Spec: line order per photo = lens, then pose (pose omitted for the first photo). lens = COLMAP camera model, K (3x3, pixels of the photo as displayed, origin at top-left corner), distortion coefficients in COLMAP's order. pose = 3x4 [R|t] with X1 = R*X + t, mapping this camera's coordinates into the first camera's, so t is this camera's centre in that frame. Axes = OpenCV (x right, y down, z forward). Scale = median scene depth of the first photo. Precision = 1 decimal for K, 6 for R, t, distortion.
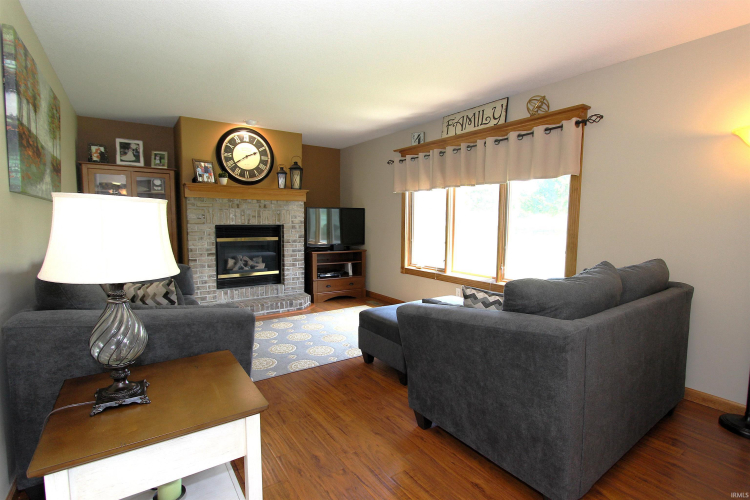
lens RADIAL K [[343.5, 0, 375.0], [0, 343.5, 250.0], [0, 0, 1]] dist [-0.019325, -0.000112]
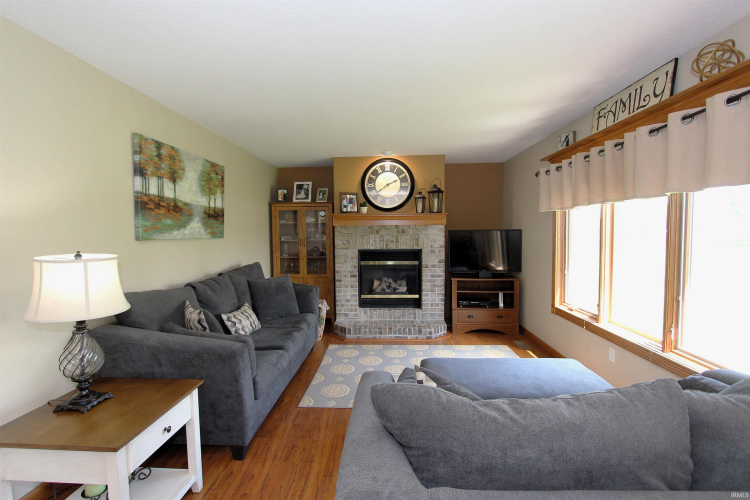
lens RADIAL K [[343.5, 0, 375.0], [0, 343.5, 250.0], [0, 0, 1]] dist [-0.019325, -0.000112]
pose [[0.798523, 0.014418, -0.601791, 0.239015], [-0.037119, 0.998990, -0.025318, -0.044682], [0.600819, 0.042555, 0.798252, 0.141676]]
